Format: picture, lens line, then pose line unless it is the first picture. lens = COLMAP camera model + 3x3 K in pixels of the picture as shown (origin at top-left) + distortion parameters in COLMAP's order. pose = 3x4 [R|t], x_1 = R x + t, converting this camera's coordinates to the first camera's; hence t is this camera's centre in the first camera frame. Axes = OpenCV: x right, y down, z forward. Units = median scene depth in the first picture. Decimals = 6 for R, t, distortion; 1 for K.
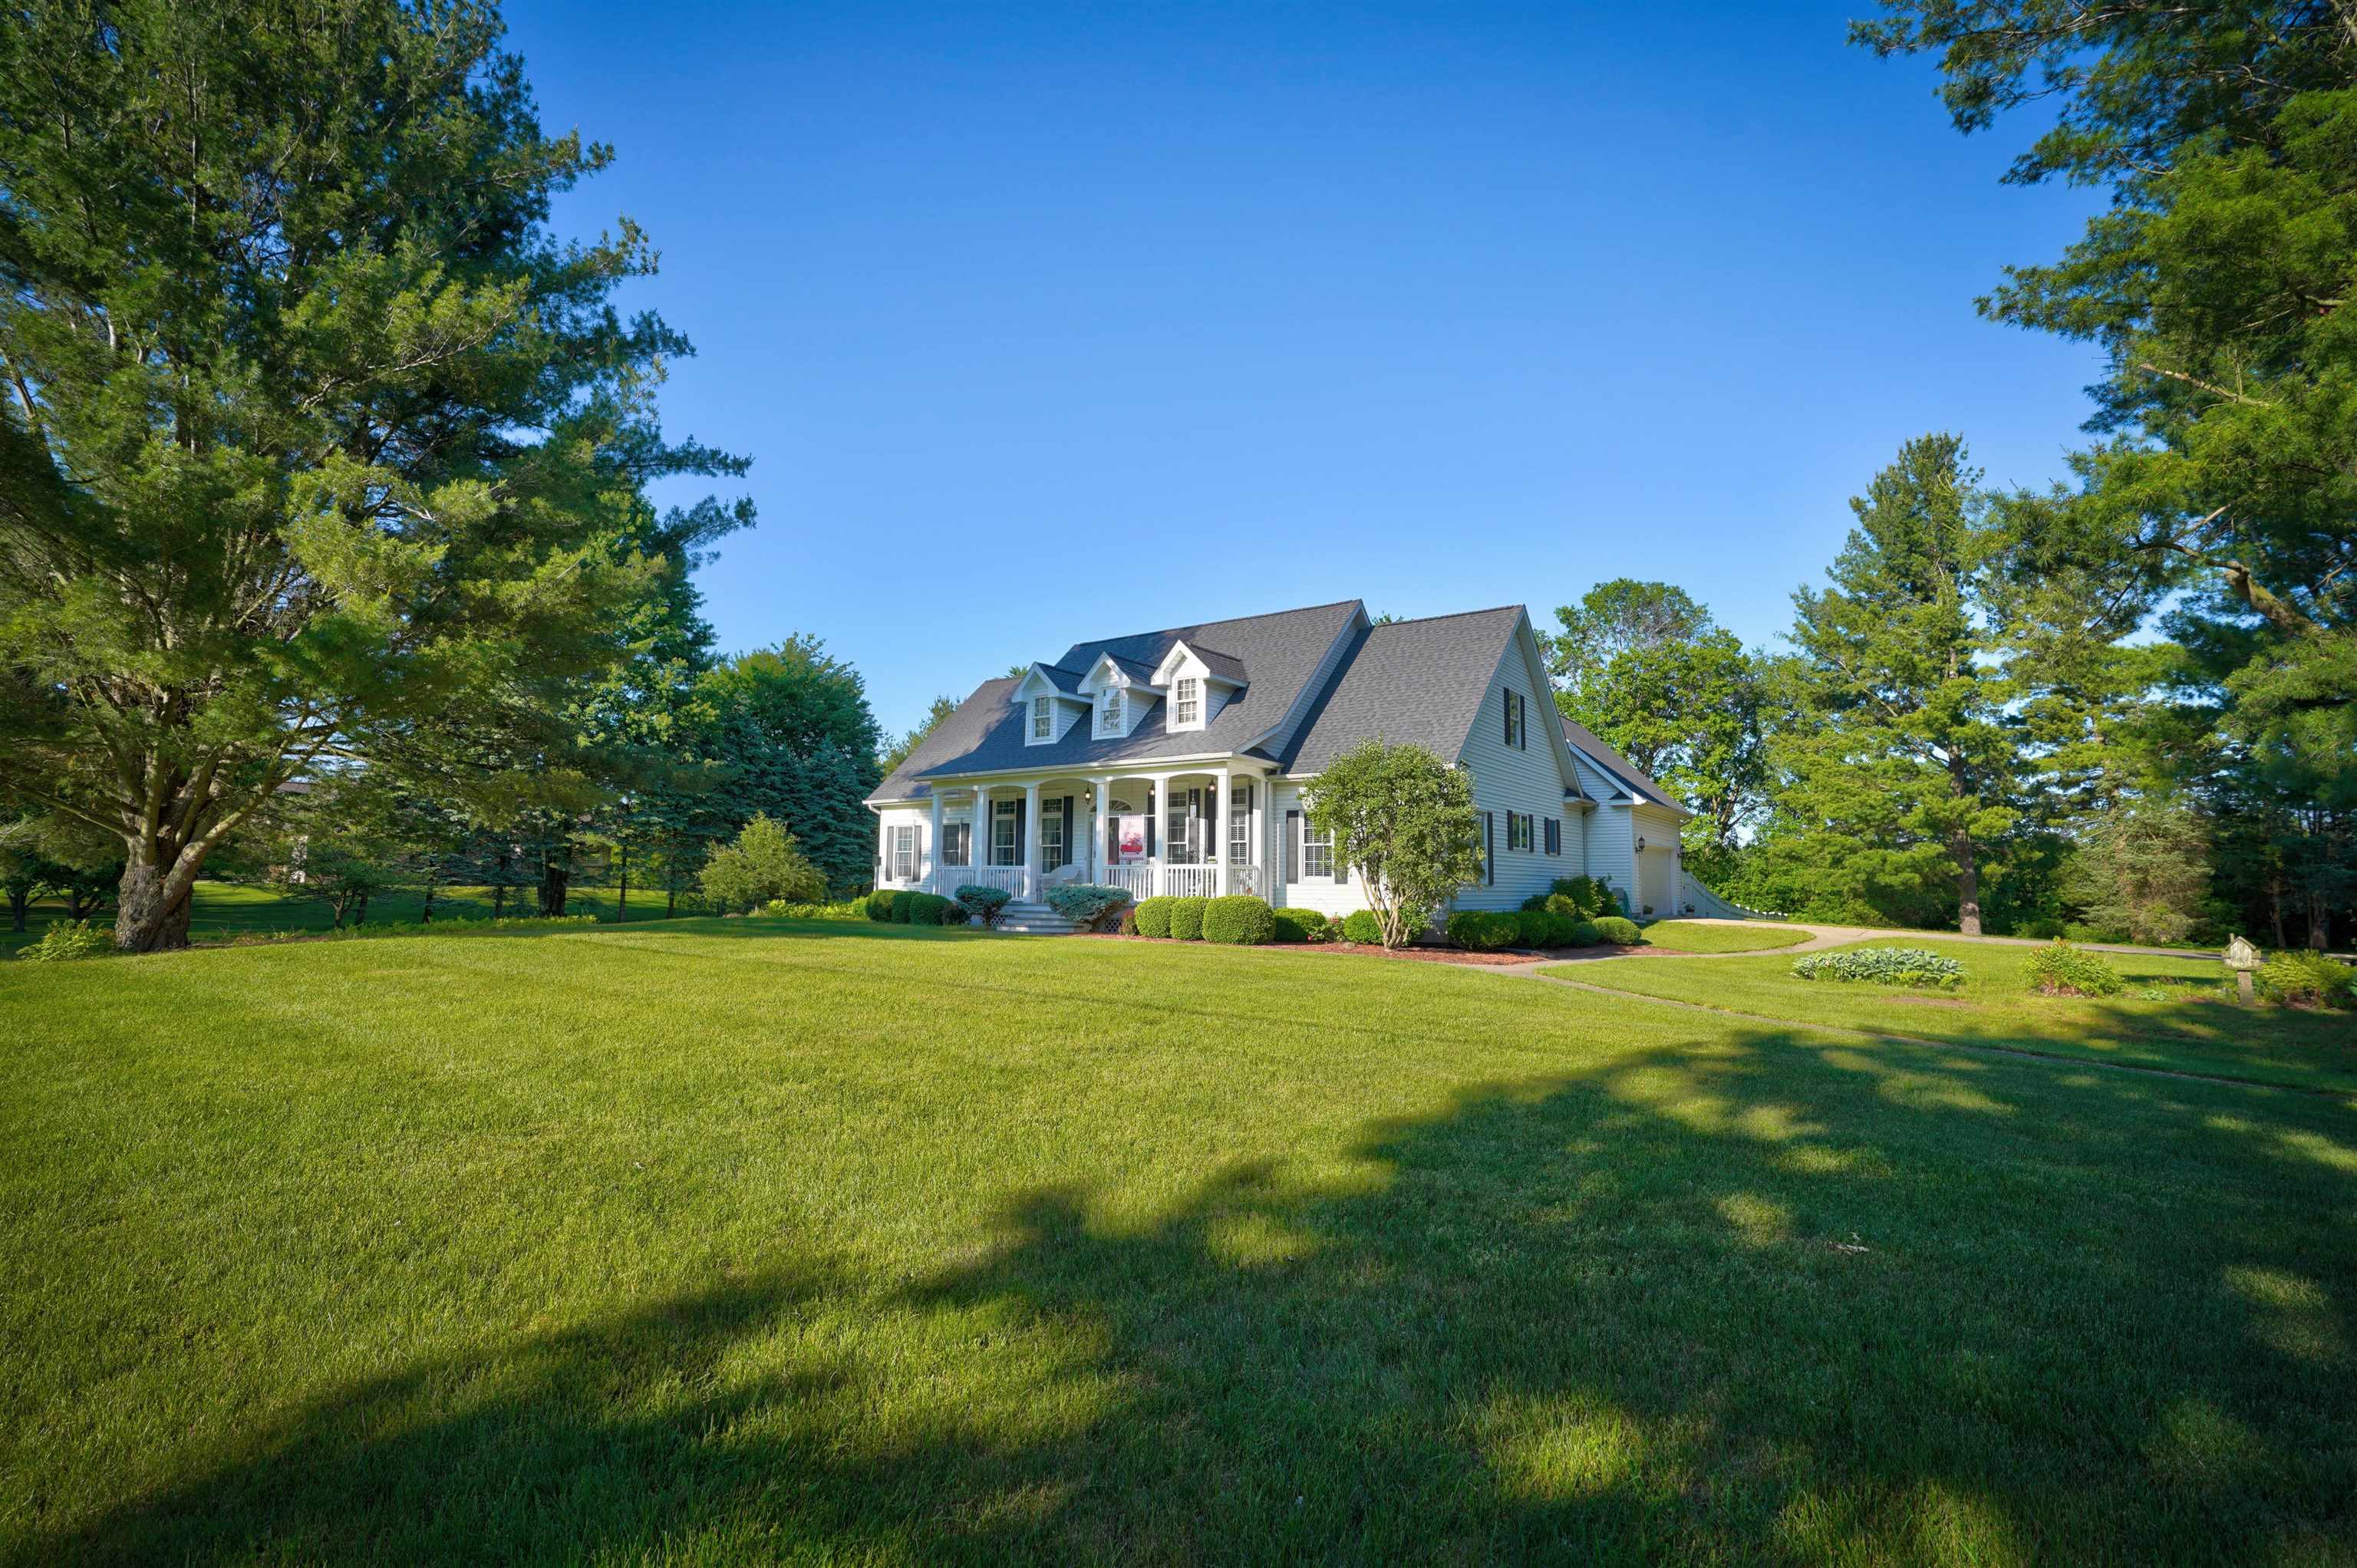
lens RADIAL K [[1100.8, 0, 1180.0], [0, 1100.8, 799.9], [0, 0, 1]] dist [-0.031778, 0.001400]
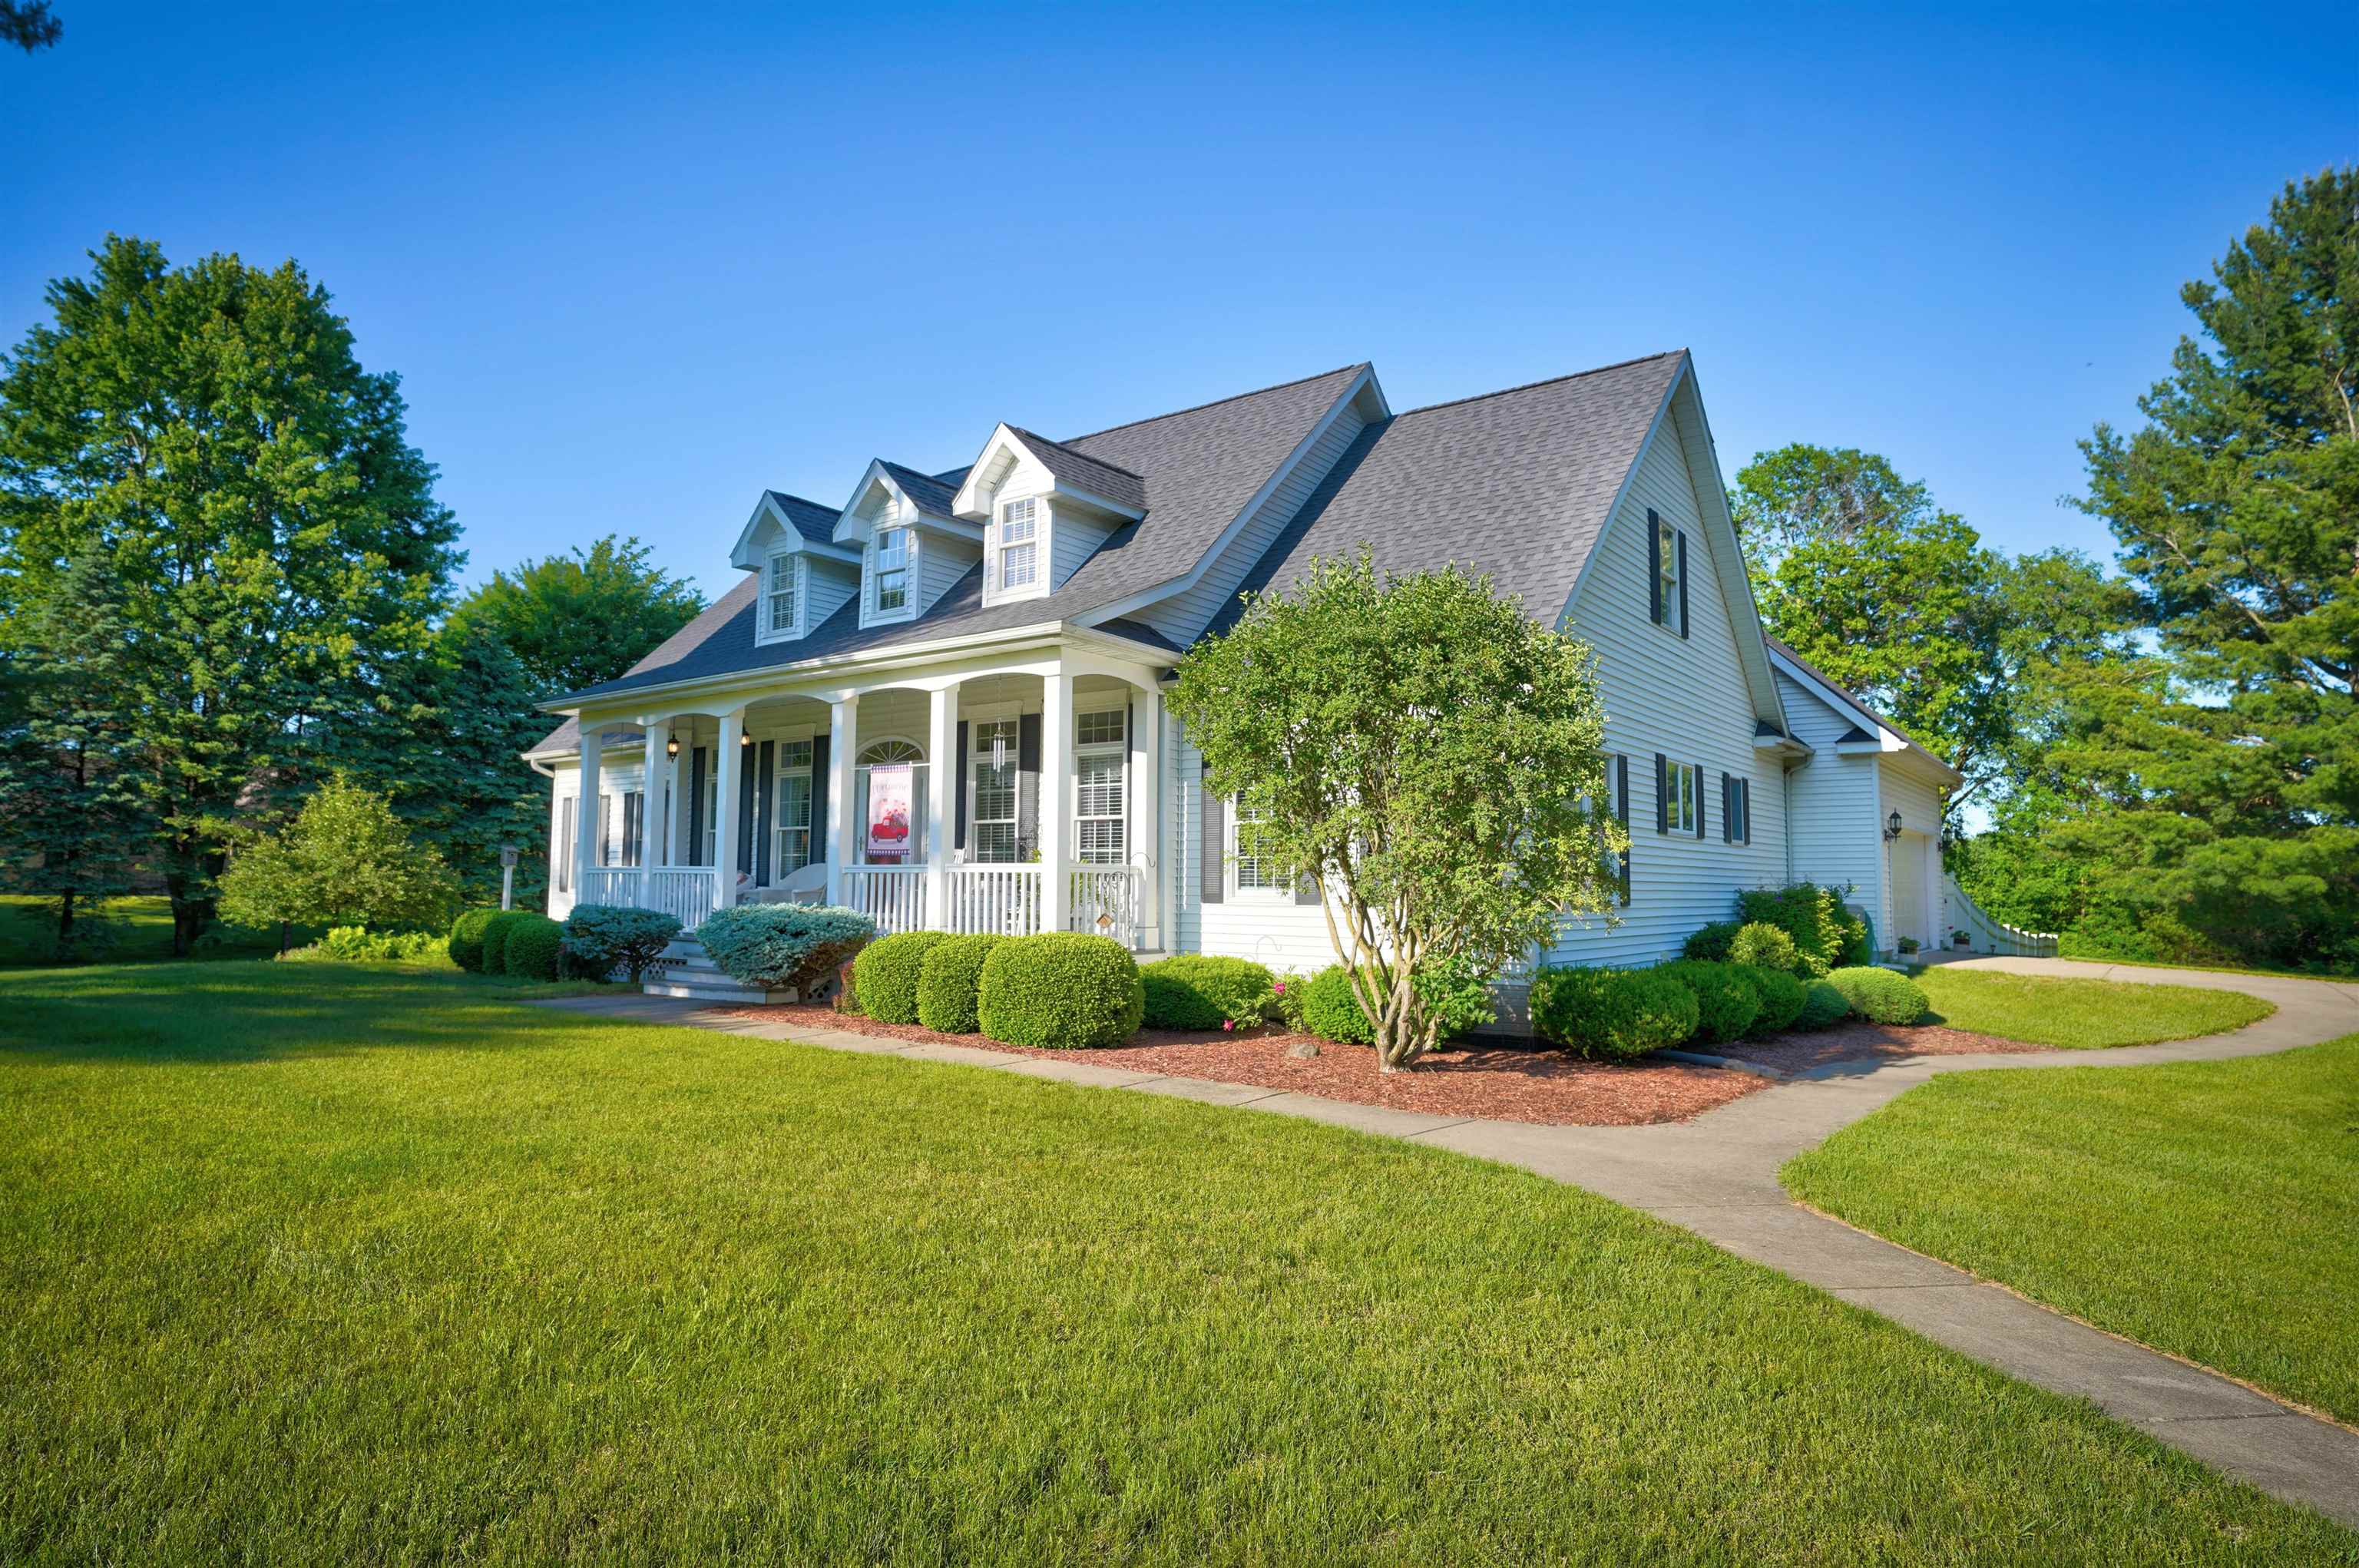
lens RADIAL K [[1339.1, 0, 1170.1], [0, 1339.1, 799.2], [0, 0, 1]] dist [0.006770, 0.002899]
pose [[0.999559, -0.002888, -0.029554, 0.091379], [0.003275, 0.999909, 0.013058, 0.020075], [0.029514, -0.013149, 0.999478, 0.366650]]
